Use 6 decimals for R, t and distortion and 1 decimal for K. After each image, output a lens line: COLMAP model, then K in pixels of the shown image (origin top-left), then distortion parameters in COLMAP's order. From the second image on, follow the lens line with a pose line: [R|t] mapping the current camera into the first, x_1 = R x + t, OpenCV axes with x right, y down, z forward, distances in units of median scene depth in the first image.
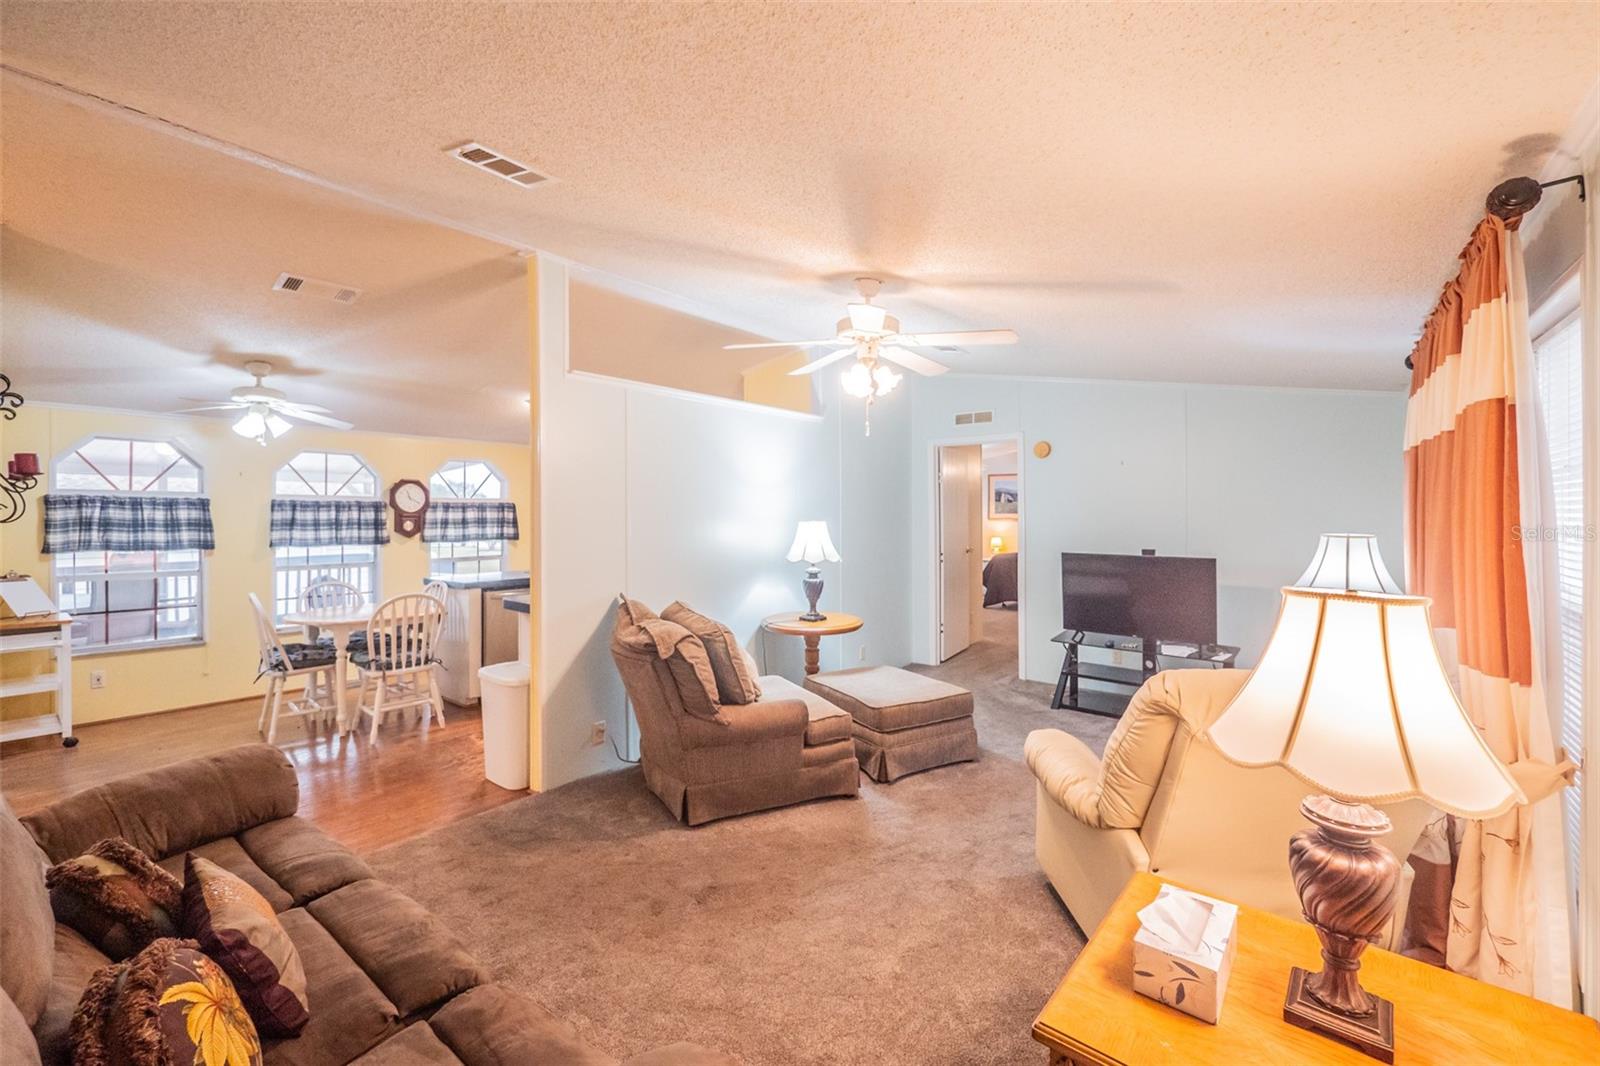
lens RADIAL K [[703.2, 0, 793.6], [0, 703.2, 514.4], [0, 0, 1]] dist [-0.000587, -0.000323]
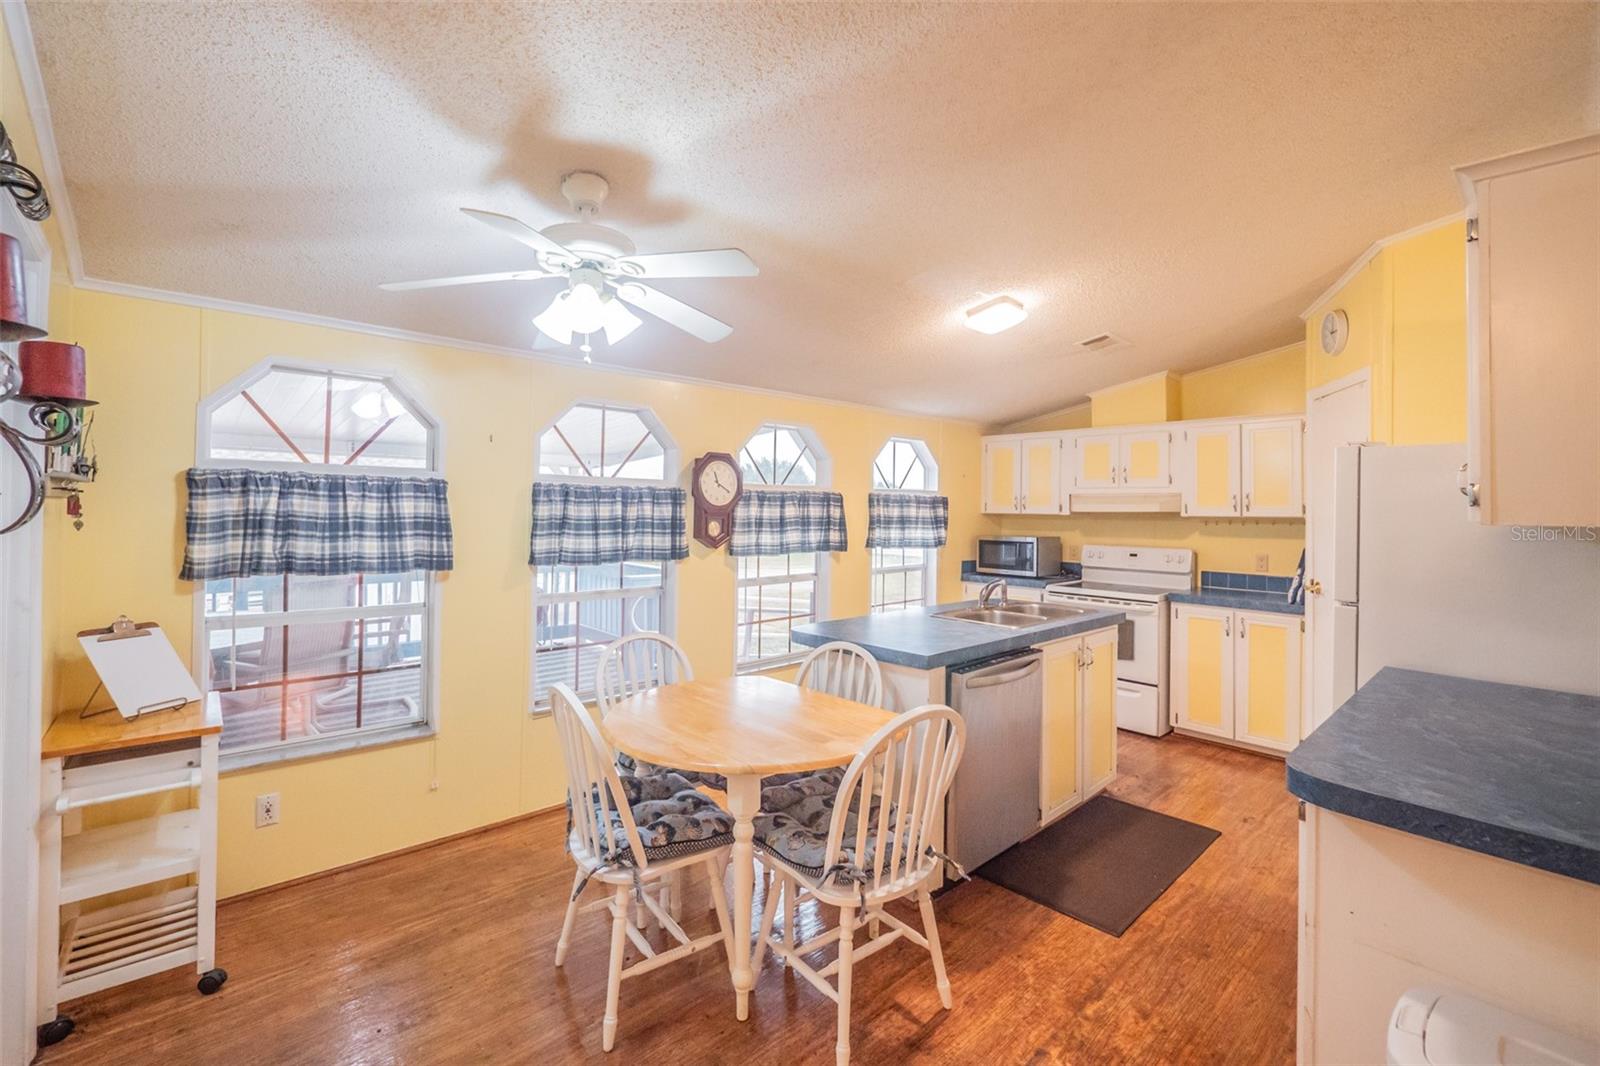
lens RADIAL K [[703.2, 0, 775.6], [0, 703.2, 496.4], [0, 0, 1]] dist [-0.000587, -0.000323]
pose [[0.985967, 0.015216, -0.166246, -0.474267], [-0.017177, 0.999799, -0.010362, -0.007905], [0.166054, 0.013073, 0.986030, 0.483640]]
